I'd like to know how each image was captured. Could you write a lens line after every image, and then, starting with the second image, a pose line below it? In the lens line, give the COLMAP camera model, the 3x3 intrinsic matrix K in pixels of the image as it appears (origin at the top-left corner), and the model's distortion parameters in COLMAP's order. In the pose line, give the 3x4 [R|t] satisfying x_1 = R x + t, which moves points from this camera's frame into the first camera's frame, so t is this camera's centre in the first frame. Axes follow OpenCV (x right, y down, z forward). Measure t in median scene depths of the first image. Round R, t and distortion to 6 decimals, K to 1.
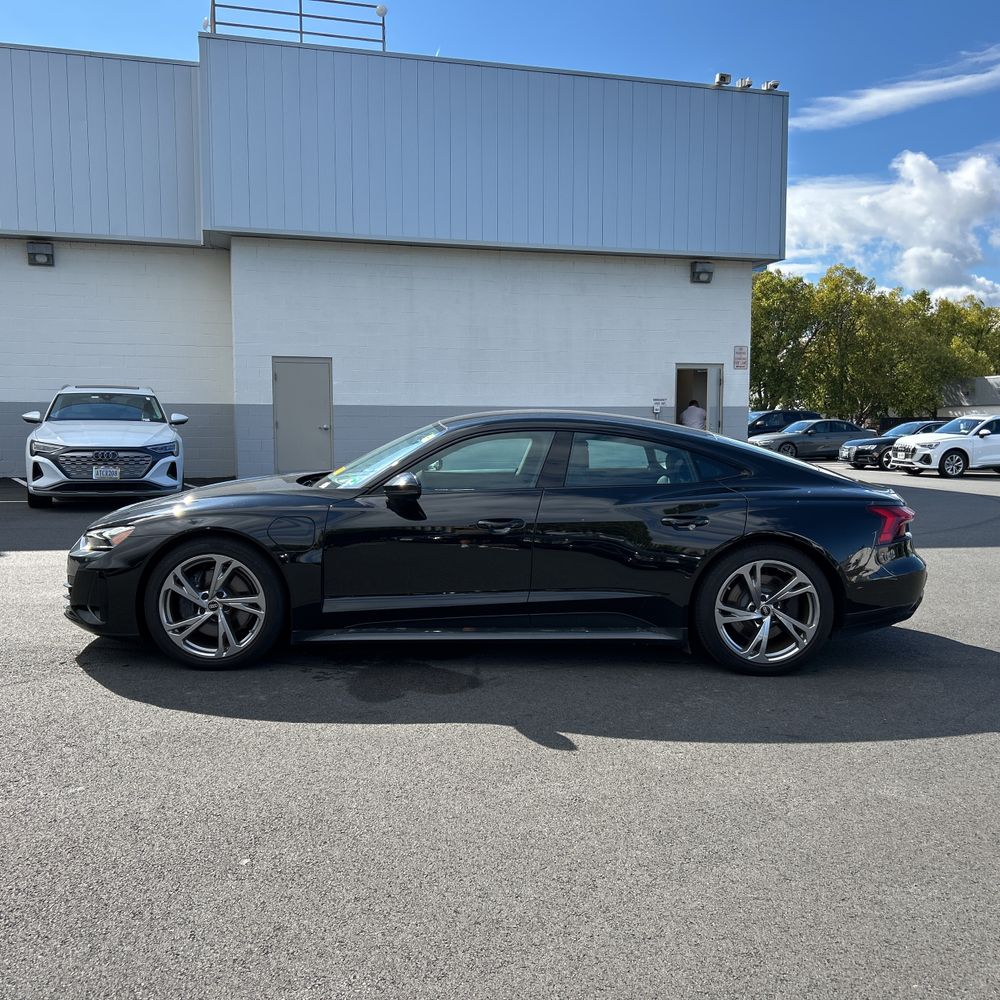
lens RADIAL K [[1003.3, 0, 500.0], [0, 1003.3, 500.0], [0, 0, 1]] dist [0.037281, -0.029301]
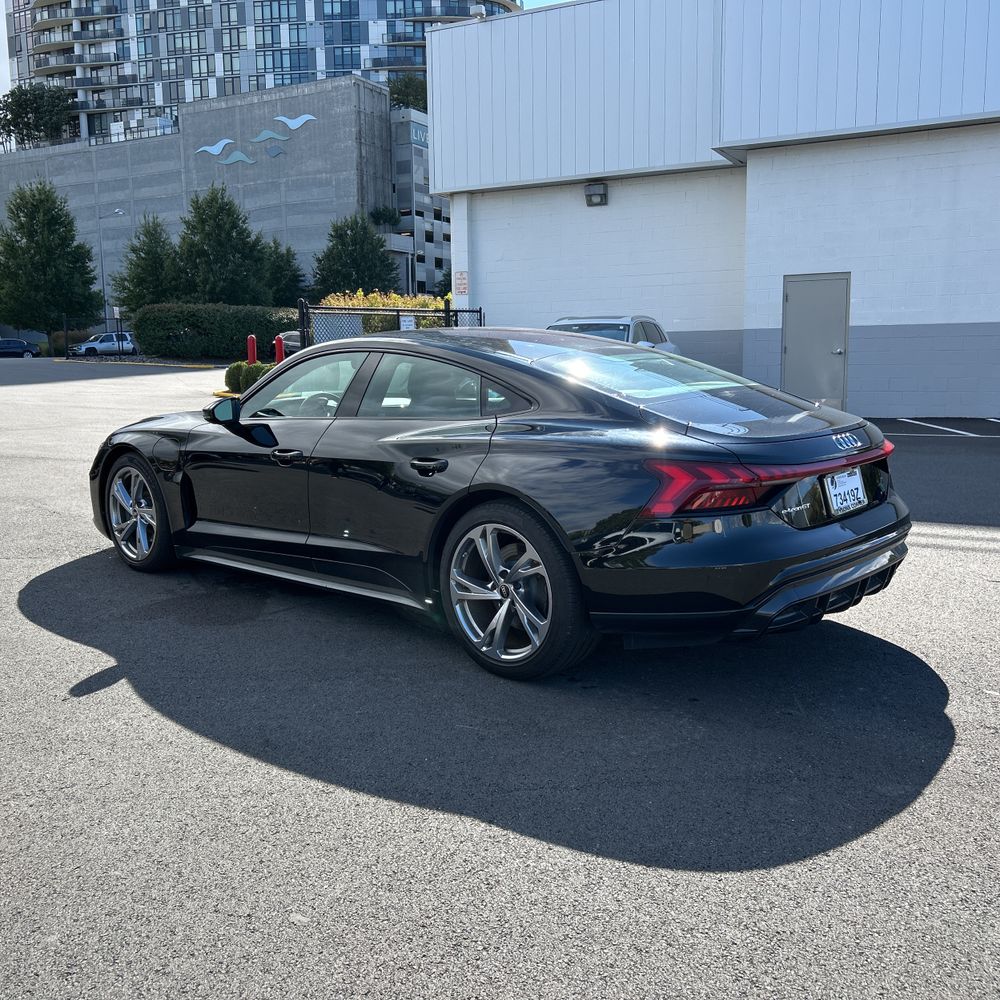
lens RADIAL K [[985.3, 0, 498.2], [0, 985.3, 508.7], [0, 0, 1]] dist [0.045141, -0.038829]
pose [[0.731196, 0.092073, -0.675925, 0.747683], [-0.036794, 0.994730, 0.095697, -0.020084], [0.681175, -0.045103, 0.730730, 0.470063]]
